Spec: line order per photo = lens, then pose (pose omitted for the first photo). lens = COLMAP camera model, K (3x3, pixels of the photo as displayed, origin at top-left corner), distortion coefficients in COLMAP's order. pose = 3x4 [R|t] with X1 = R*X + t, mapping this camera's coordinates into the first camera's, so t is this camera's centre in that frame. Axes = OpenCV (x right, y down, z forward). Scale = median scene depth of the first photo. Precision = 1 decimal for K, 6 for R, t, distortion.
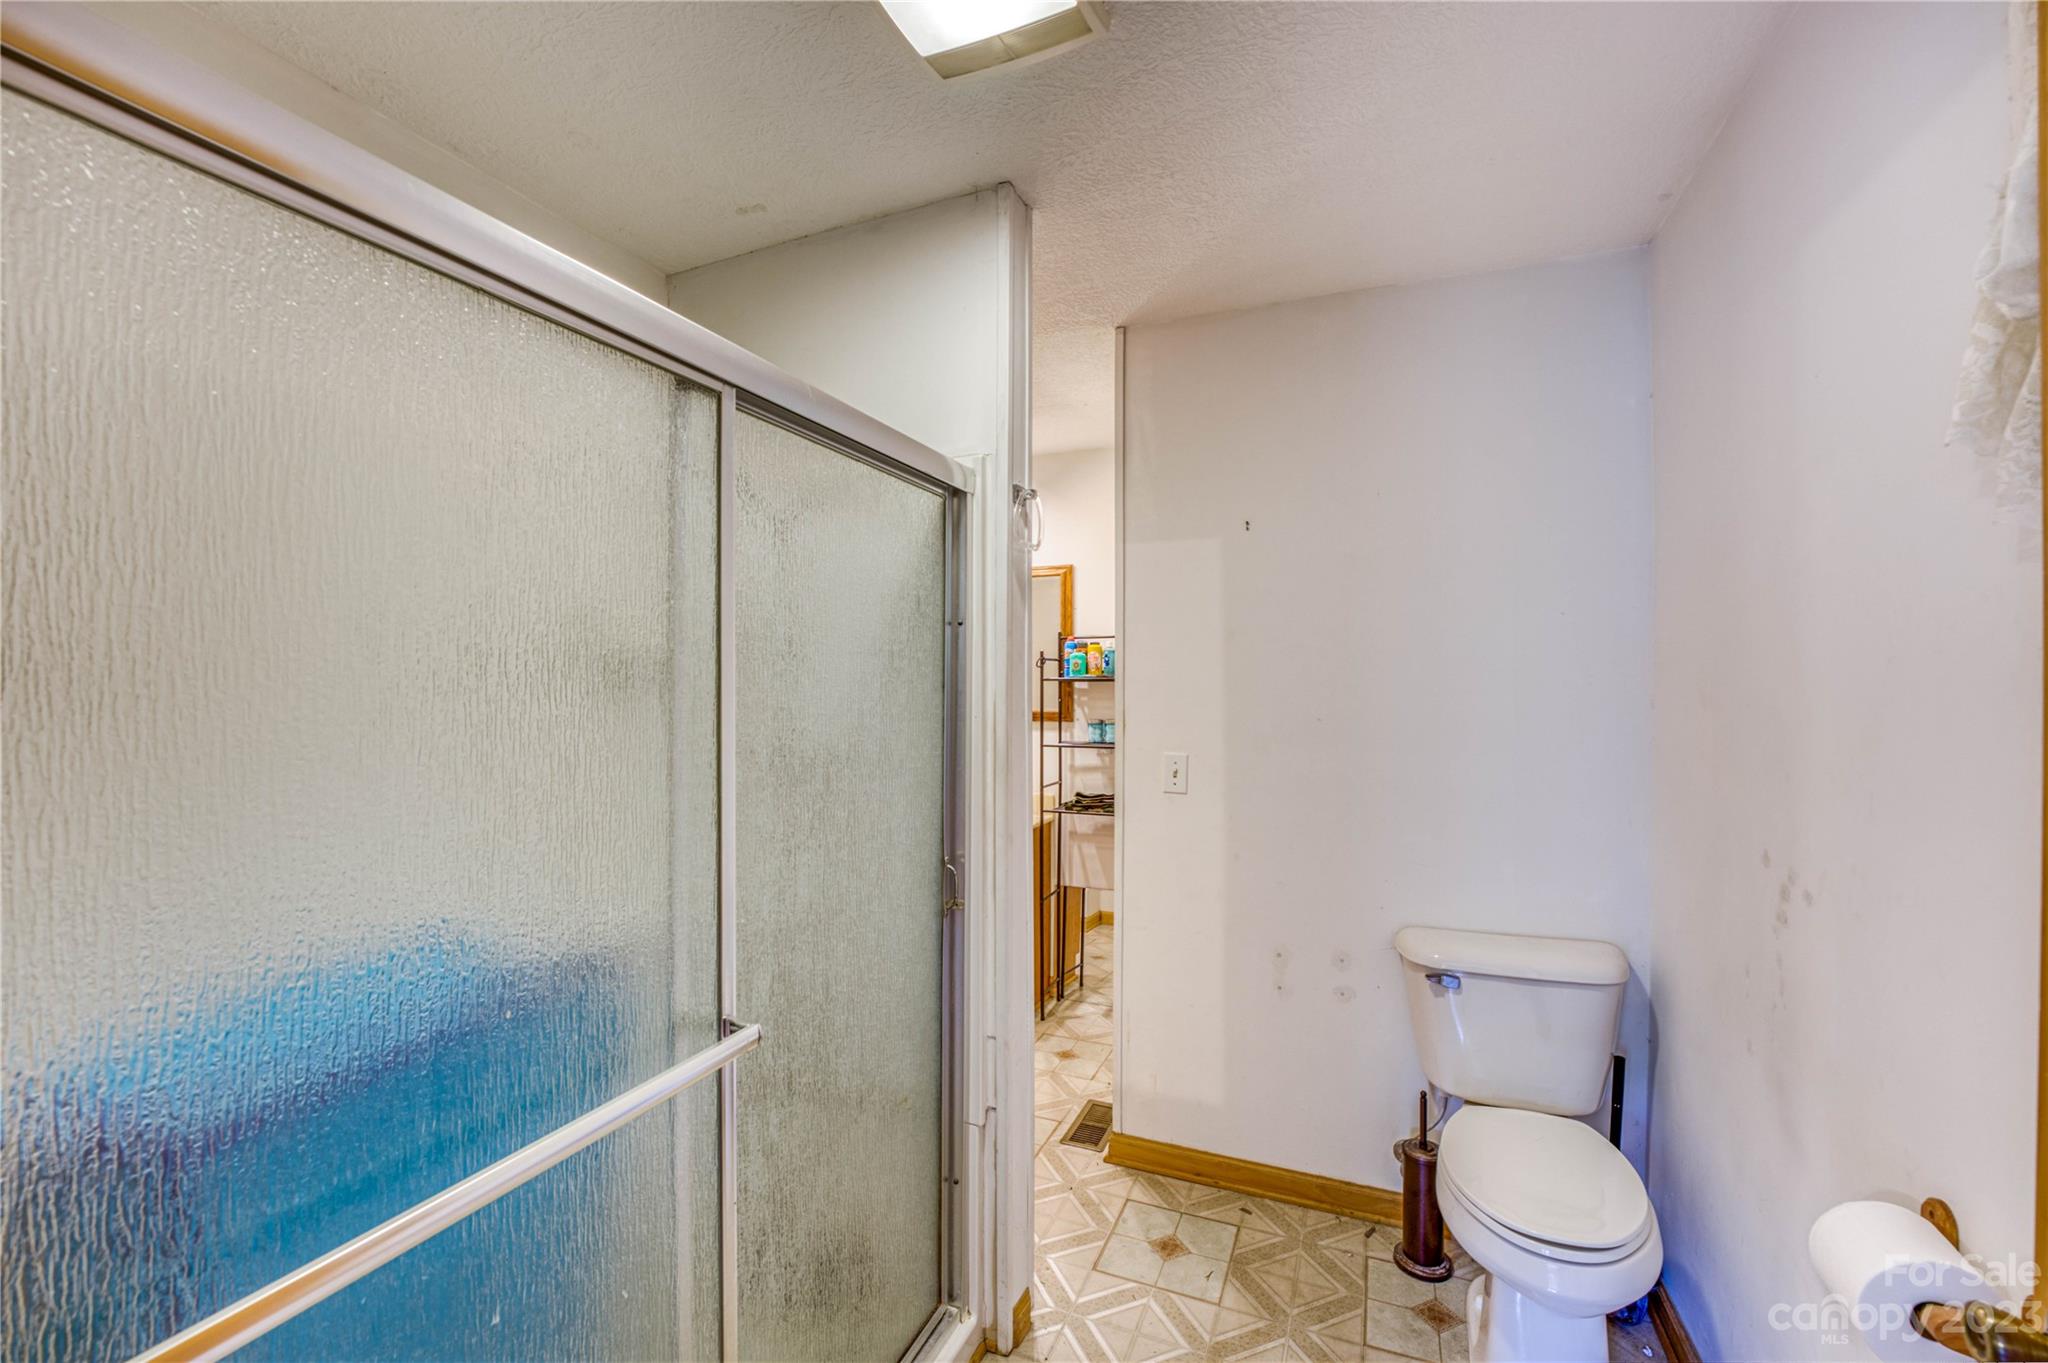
lens RADIAL K [[827.0, 0, 1022.0], [0, 827.0, 686.7], [0, 0, 1]] dist [-0.025183, 0.003248]
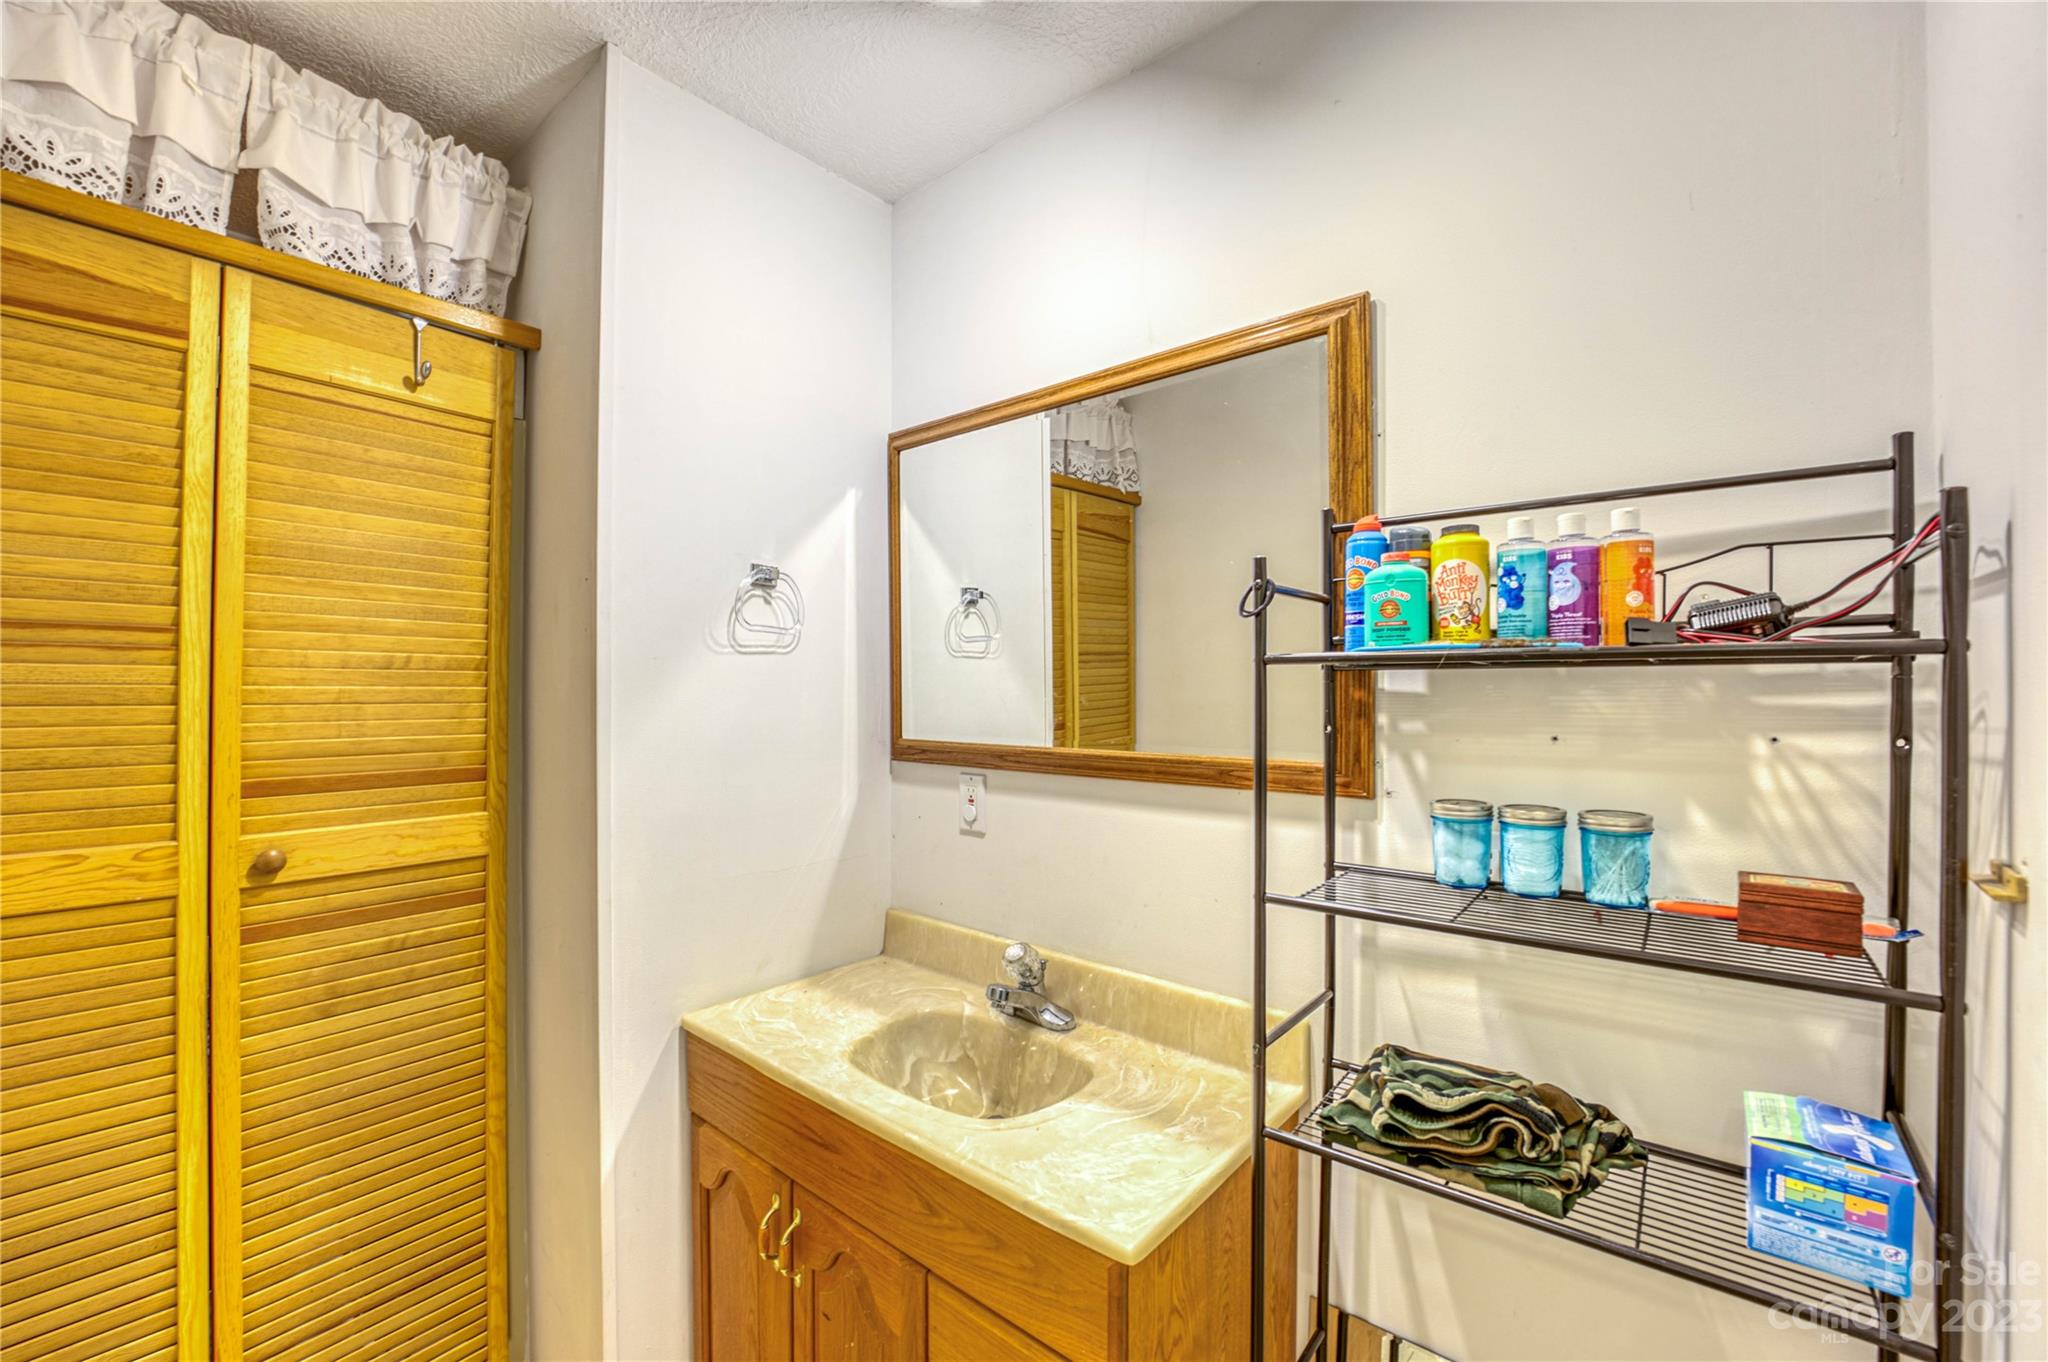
lens RADIAL K [[827.0, 0, 1026.5], [0, 827.0, 681.4], [0, 0, 1]] dist [-0.025183, 0.003248]
pose [[0.953804, 0.000044, -0.300430, 0.031011], [-0.002132, 0.999976, -0.006623, 0.000749], [0.300423, 0.006958, 0.953781, 0.678737]]
